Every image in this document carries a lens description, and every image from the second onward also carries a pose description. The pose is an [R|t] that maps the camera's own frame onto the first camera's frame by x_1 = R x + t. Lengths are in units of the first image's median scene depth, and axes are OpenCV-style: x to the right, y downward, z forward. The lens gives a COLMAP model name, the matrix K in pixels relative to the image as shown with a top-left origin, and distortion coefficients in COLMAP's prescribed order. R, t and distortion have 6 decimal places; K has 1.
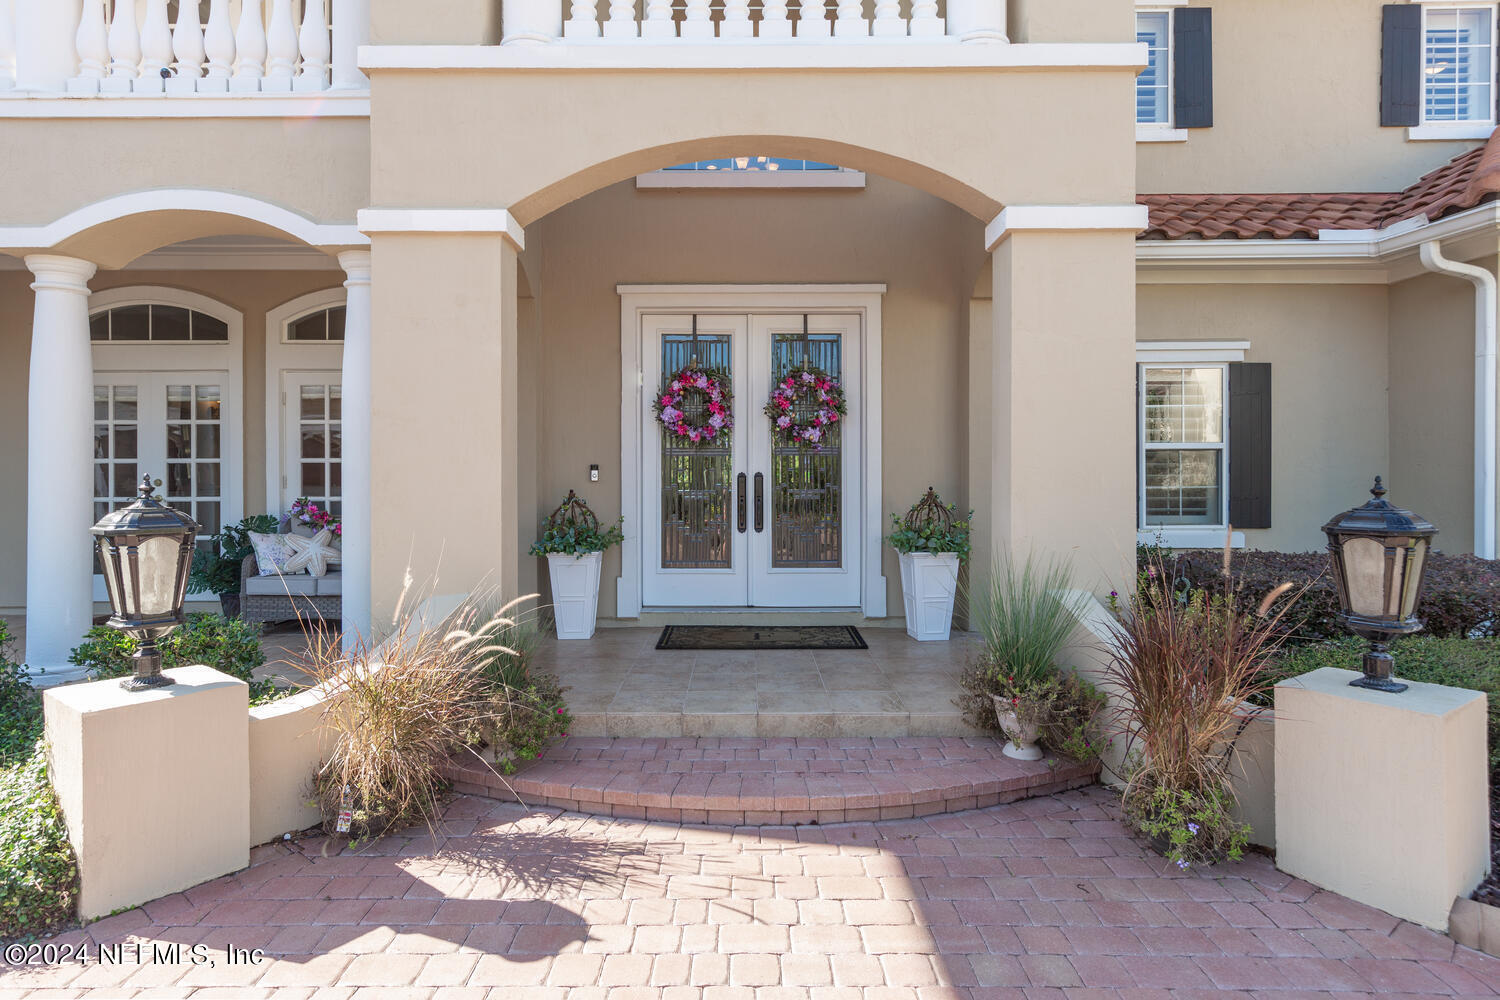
lens RADIAL K [[741.8, 0, 728.1], [0, 741.8, 496.3], [0, 0, 1]] dist [0.001462, 0.000108]
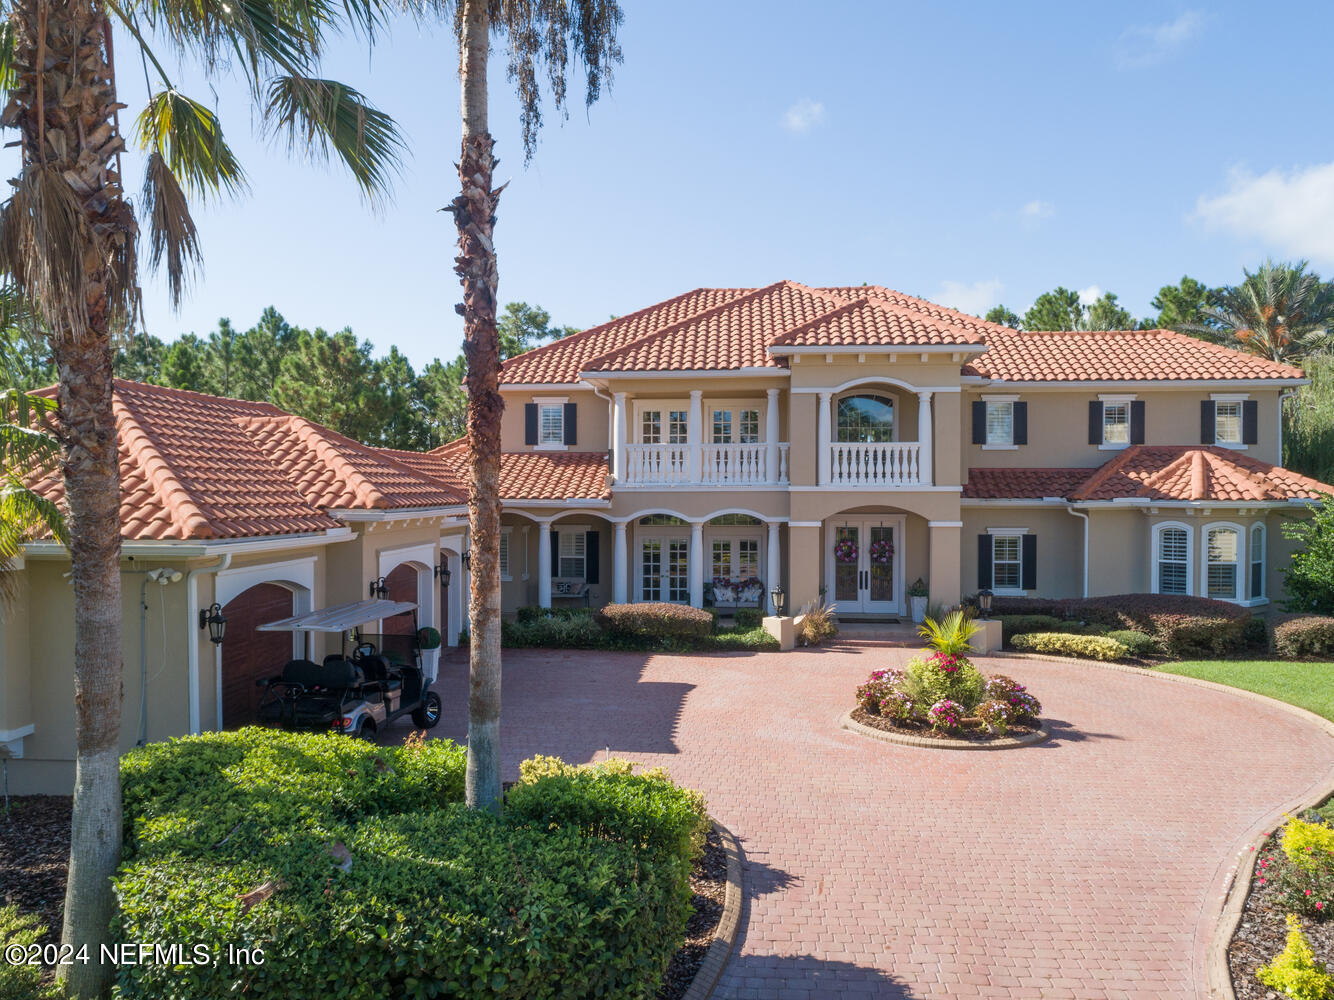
lens RADIAL K [[995.2, 0, 667.0], [0, 995.2, 500.0], [0, 0, 1]] dist [-0.016345, -0.006418]
pose [[0.997987, 0.006765, -0.063054, -0.556277], [-0.006876, 0.999975, -0.001547, -0.329892], [0.063042, 0.001977, 0.998009, -3.381412]]
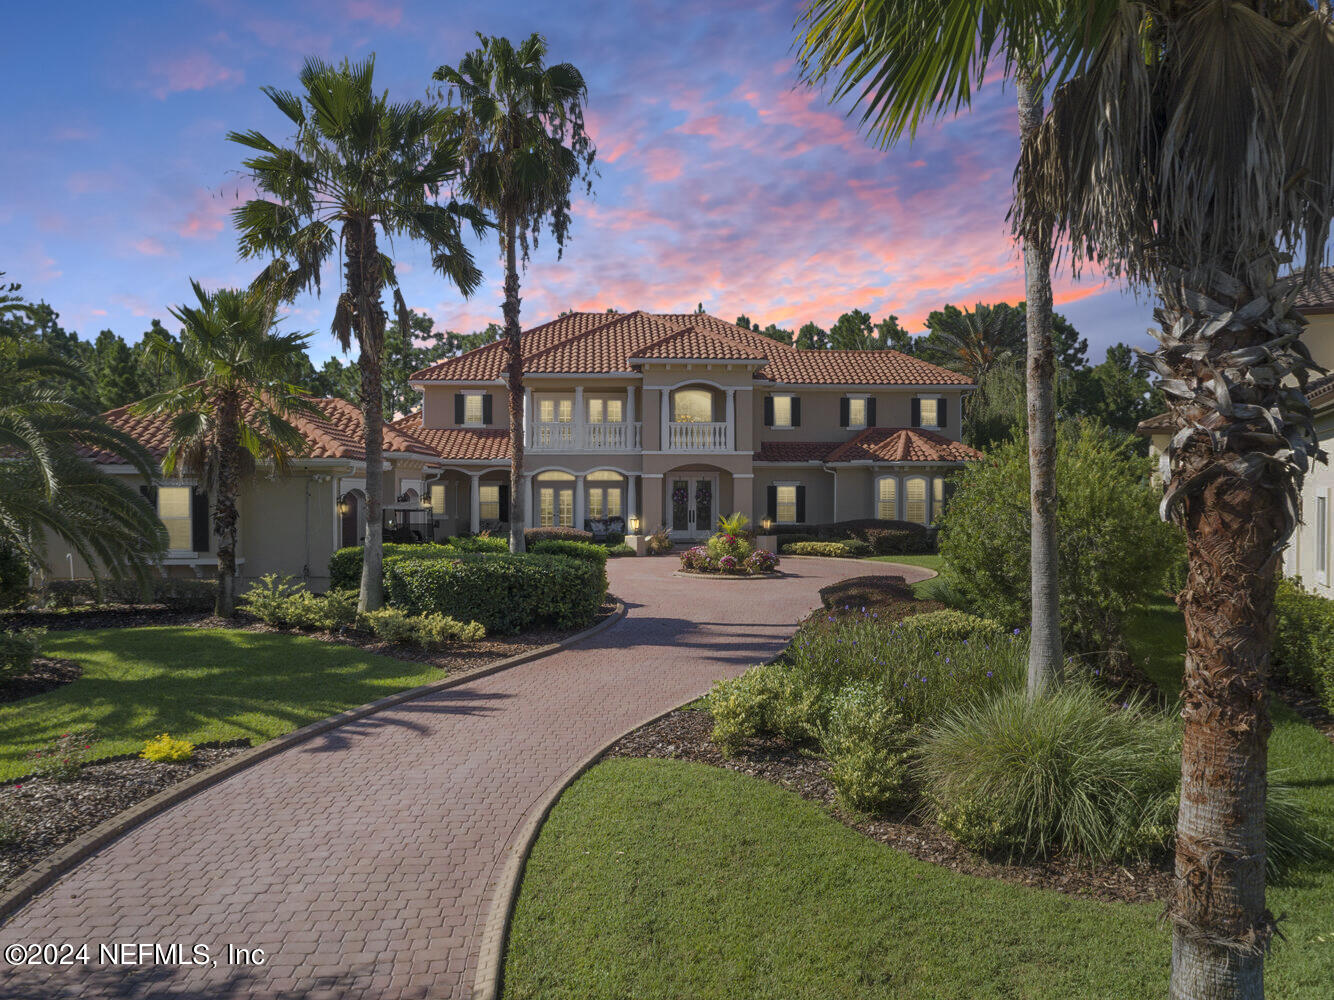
lens RADIAL K [[995.2, 0, 667.0], [0, 995.2, 500.0], [0, 0, 1]] dist [-0.016345, -0.006418]
pose [[0.996135, 0.004745, 0.087703, -0.695999], [-0.004668, 0.999989, -0.001085, -0.090047], [-0.087707, 0.000672, 0.996146, -5.398146]]
